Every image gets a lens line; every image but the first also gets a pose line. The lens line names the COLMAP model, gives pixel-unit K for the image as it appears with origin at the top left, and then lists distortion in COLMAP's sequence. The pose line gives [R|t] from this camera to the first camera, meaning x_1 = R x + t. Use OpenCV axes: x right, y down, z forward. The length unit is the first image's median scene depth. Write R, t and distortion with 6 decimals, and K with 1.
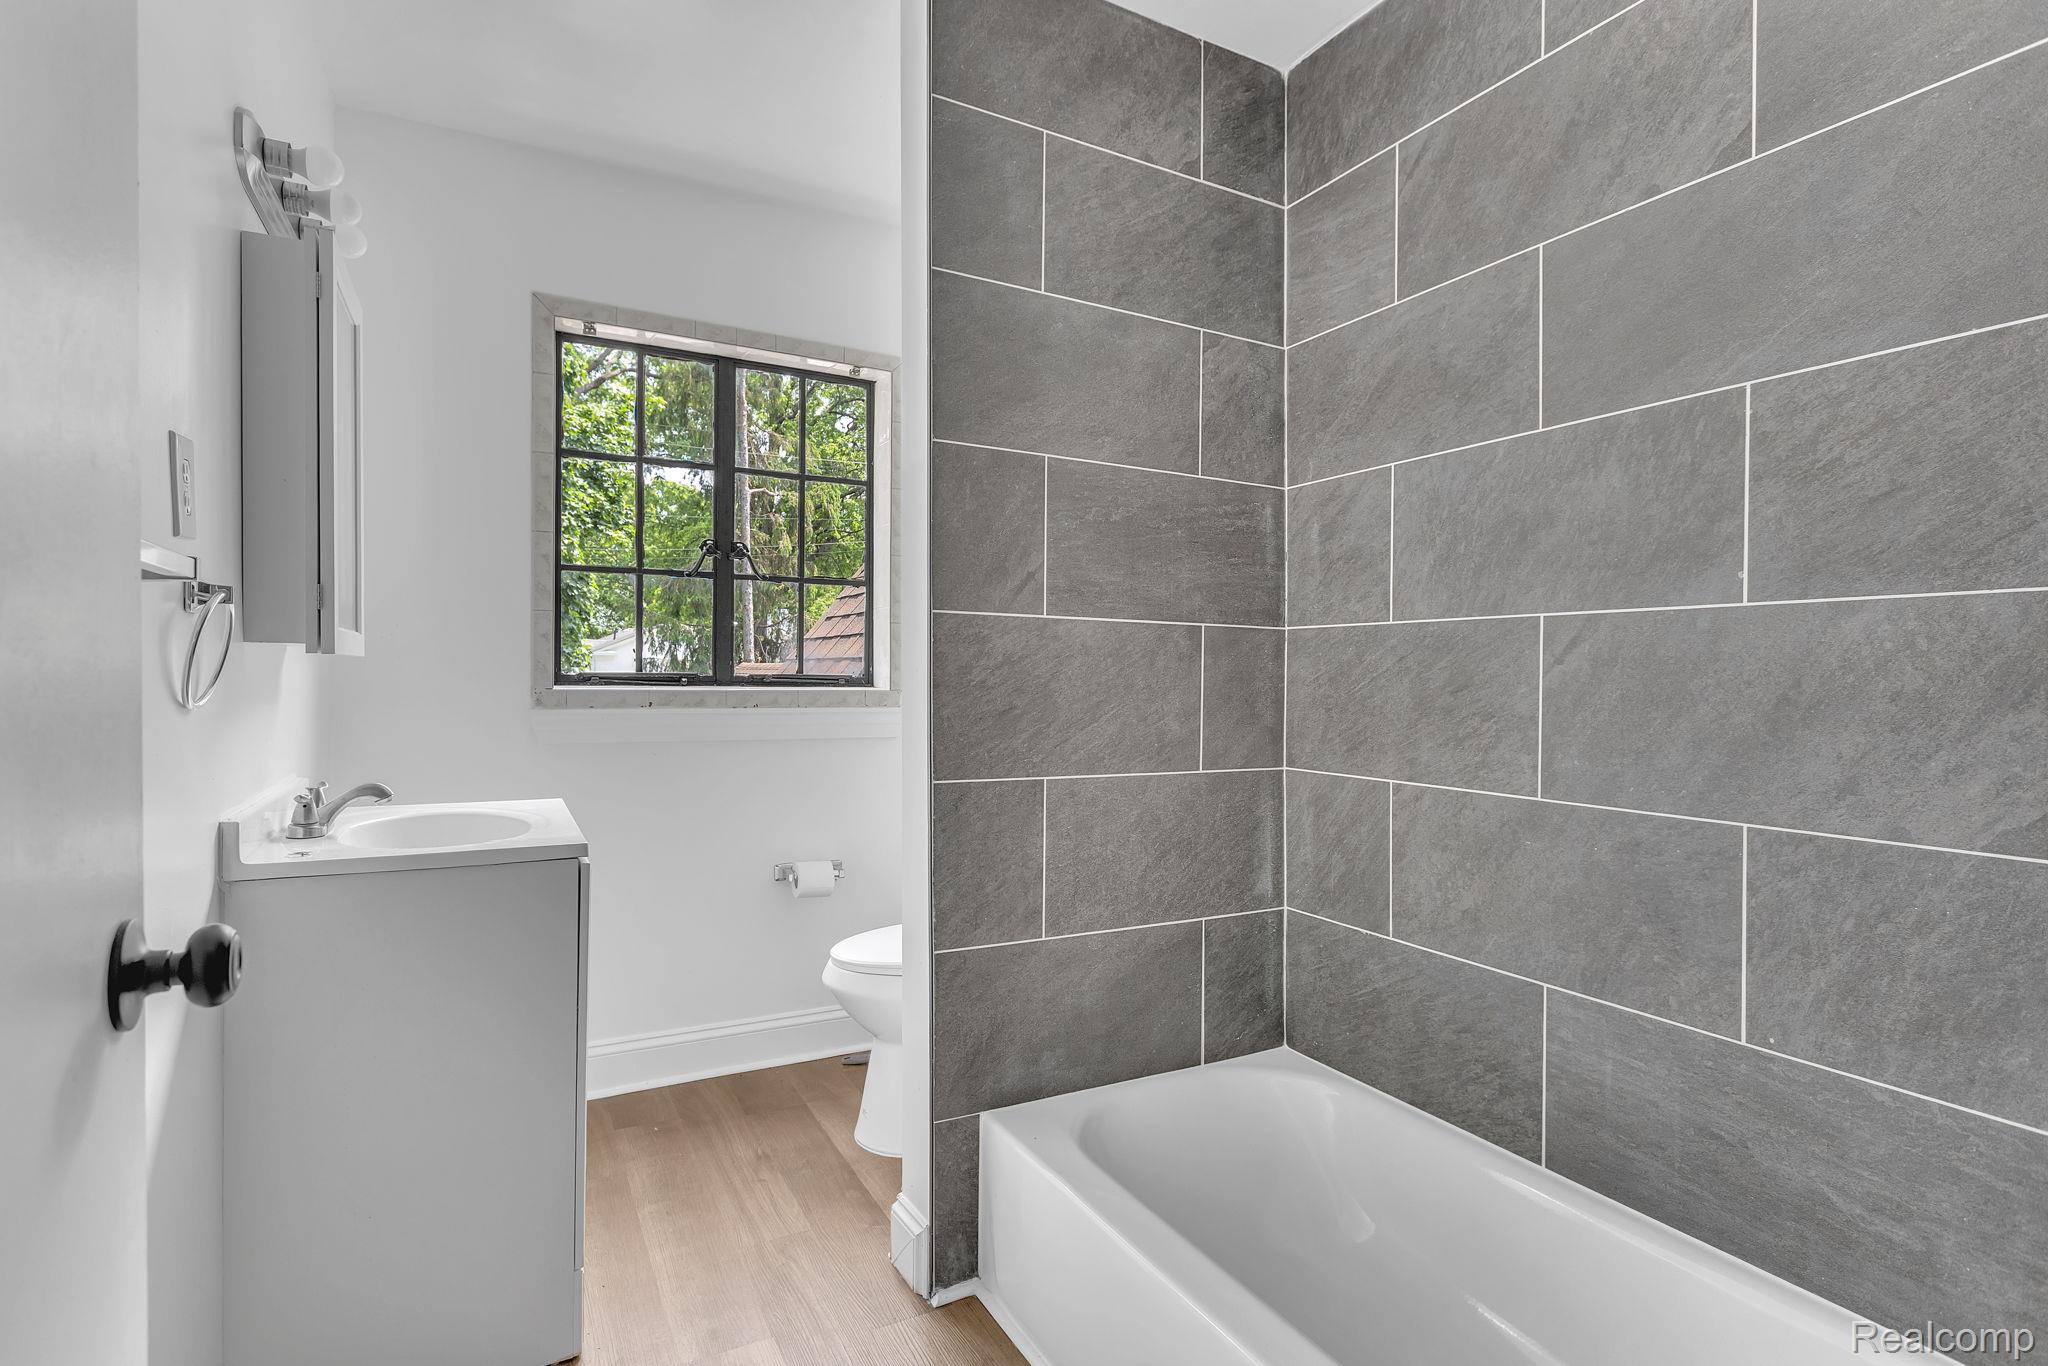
lens RADIAL K [[1012.3, 0, 1026.4], [0, 1012.3, 682.4], [0, 0, 1]] dist [-0.005202, 0.000820]
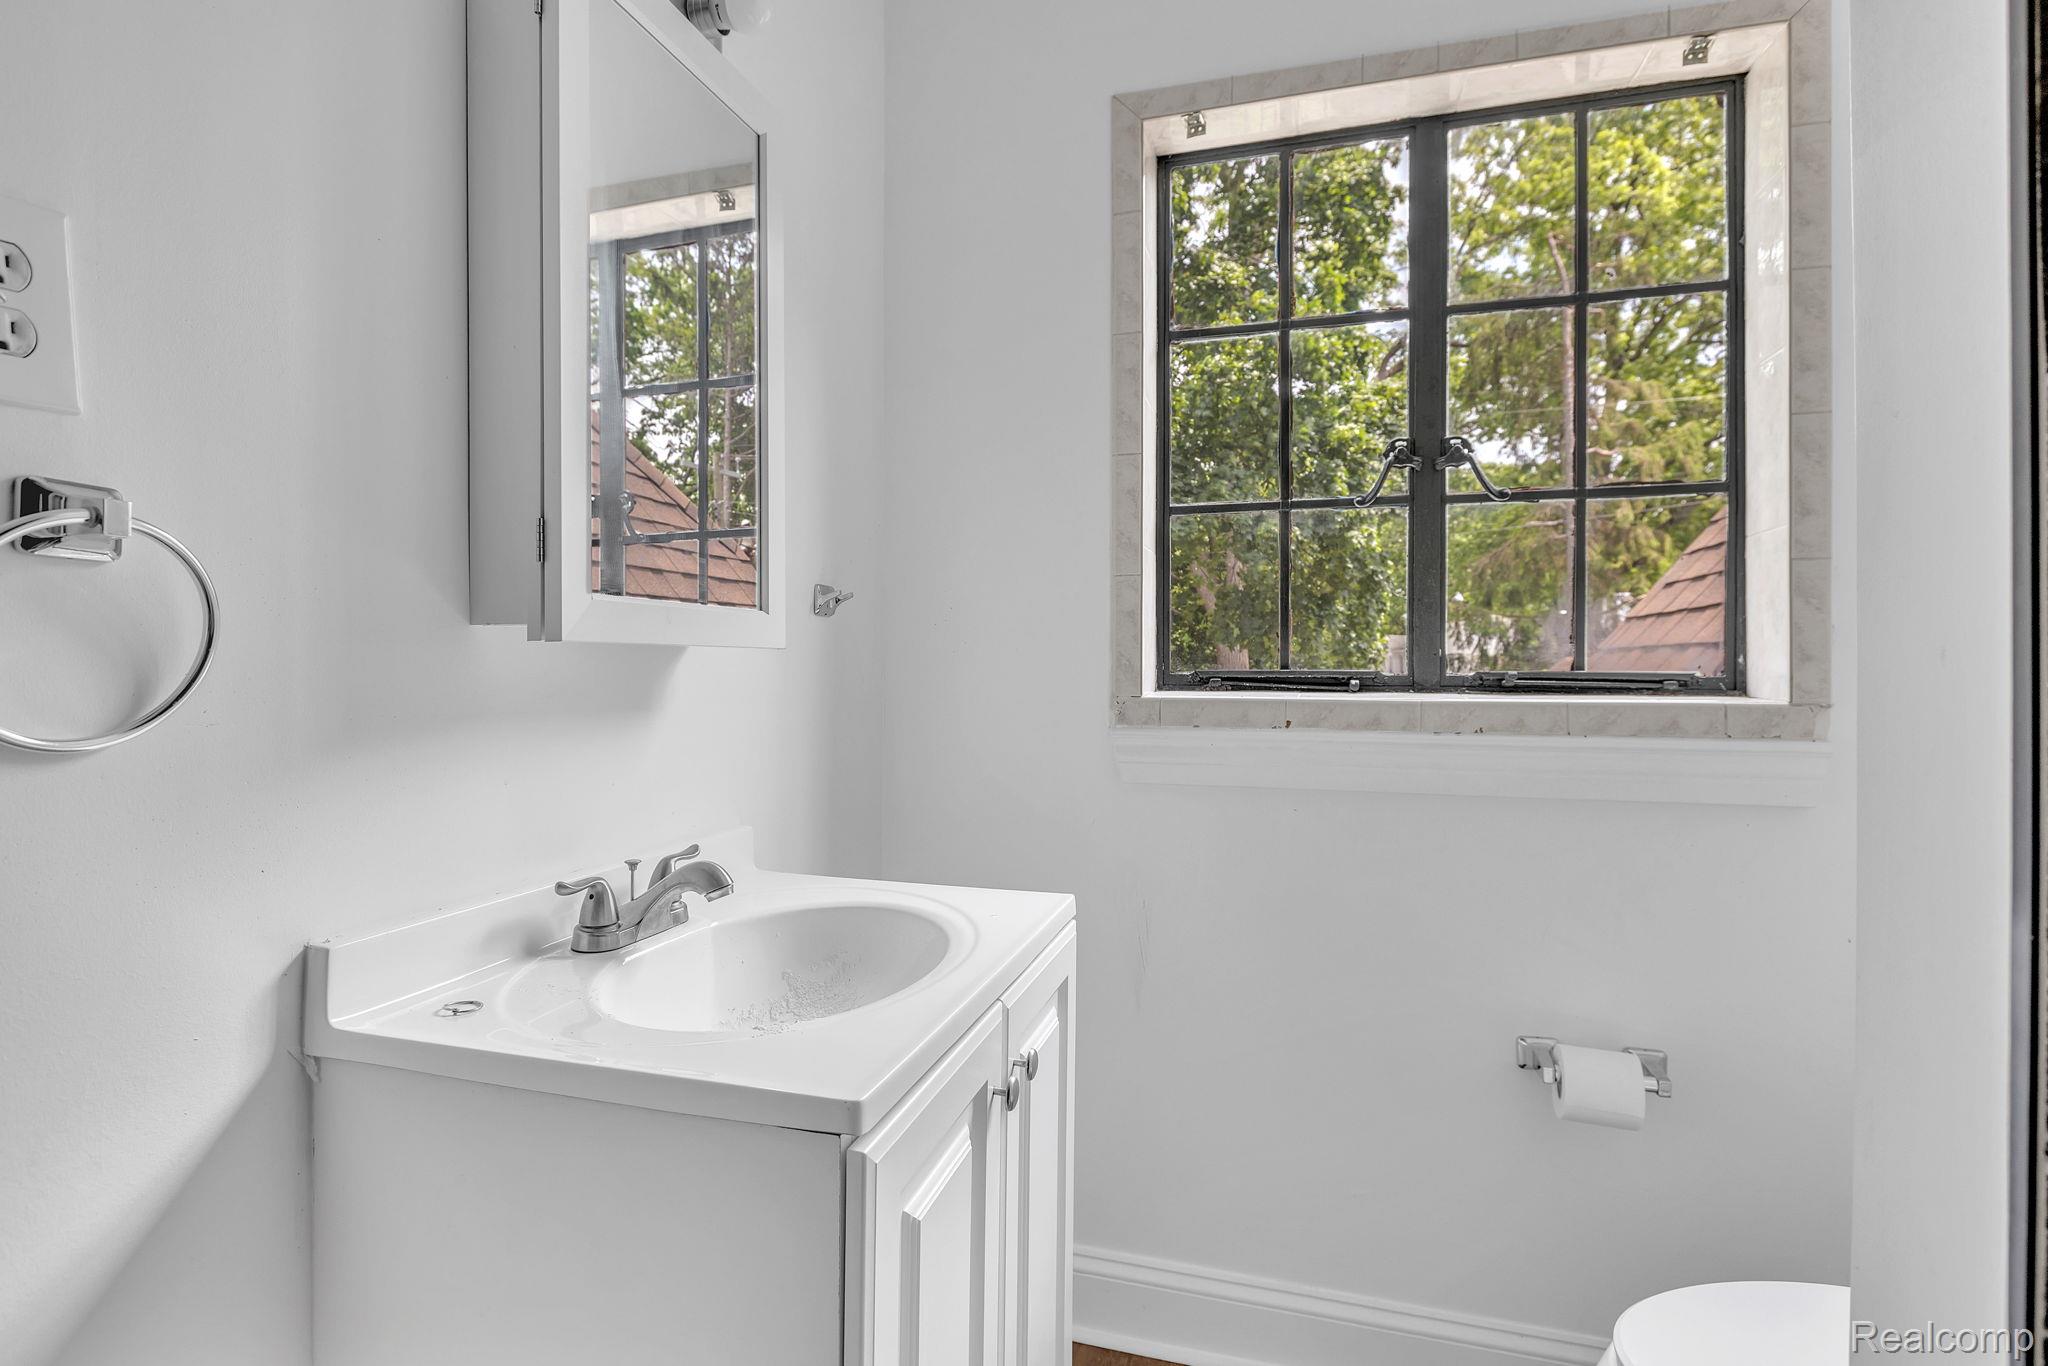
lens RADIAL K [[1012.3, 0, 1023.9], [0, 1012.3, 678.3], [0, 0, 1]] dist [-0.005202, 0.000820]
pose [[0.712297, -0.003213, -0.701871, -0.057644], [0.002353, 0.999995, -0.002190, -0.004027], [0.701874, -0.000092, 0.712301, 0.410280]]
